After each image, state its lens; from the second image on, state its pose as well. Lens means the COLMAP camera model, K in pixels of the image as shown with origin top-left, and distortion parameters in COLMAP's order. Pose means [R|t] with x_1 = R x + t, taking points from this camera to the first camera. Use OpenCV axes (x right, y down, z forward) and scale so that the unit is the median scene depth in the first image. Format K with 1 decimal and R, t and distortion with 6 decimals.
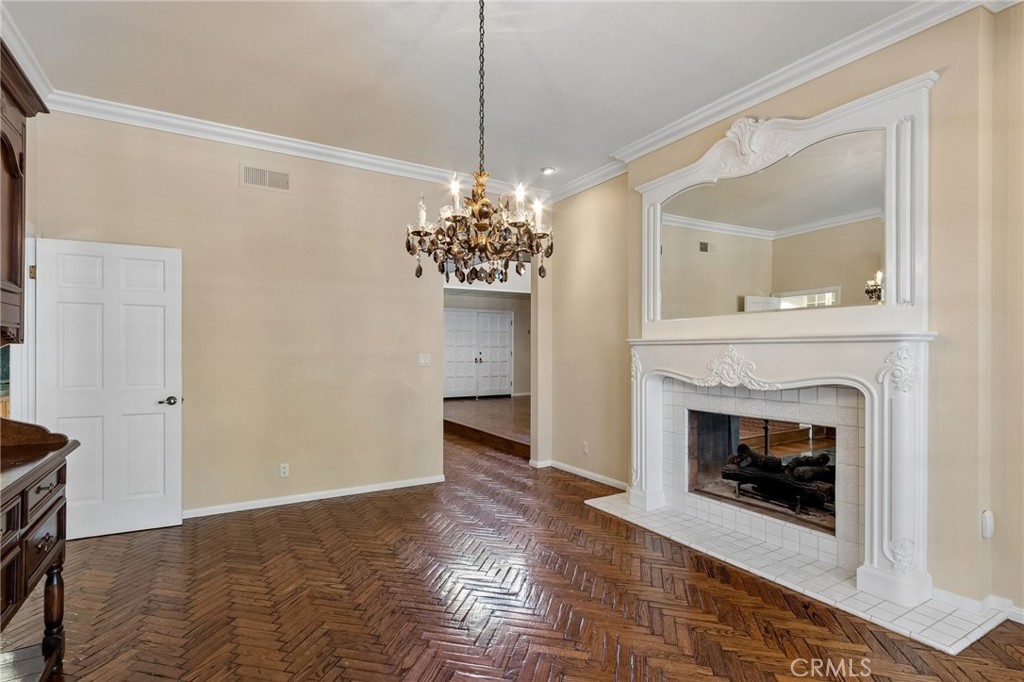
lens RADIAL K [[501.6, 0, 513.4], [0, 501.6, 349.2], [0, 0, 1]] dist [0.001308, 0.000193]
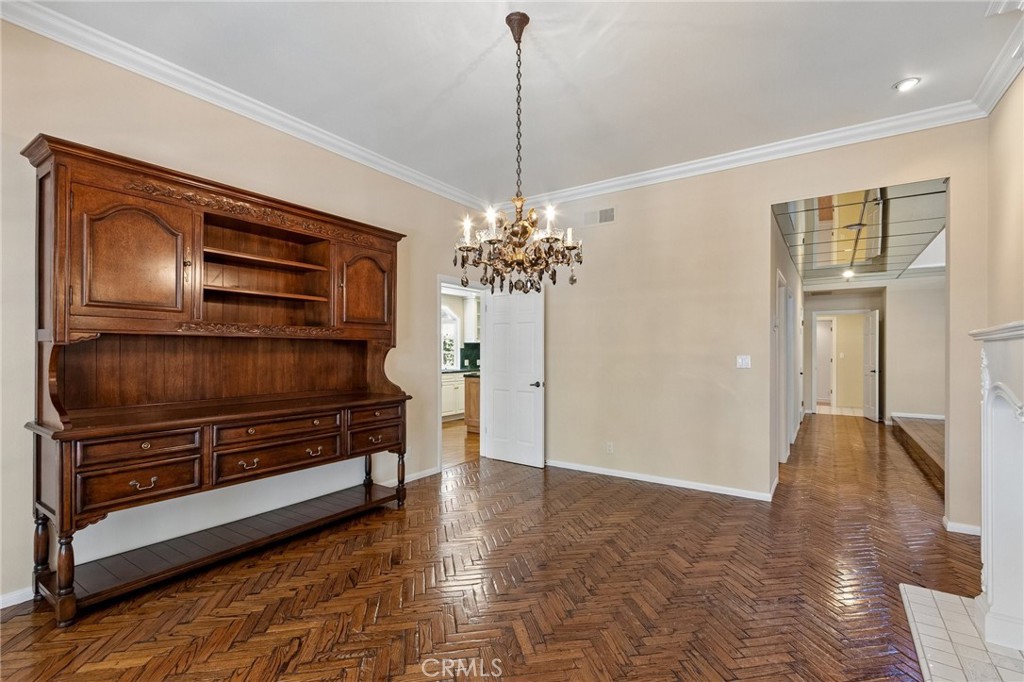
lens RADIAL K [[471.0, 0, 504.9], [0, 471.0, 352.7], [0, 0, 1]] dist [0.015091, -0.007061]
pose [[0.404829, 0.002658, -0.914389, 0.683538], [0.000333, 0.999995, 0.003055, 0.002846], [0.914393, -0.001541, 0.404826, 0.392650]]
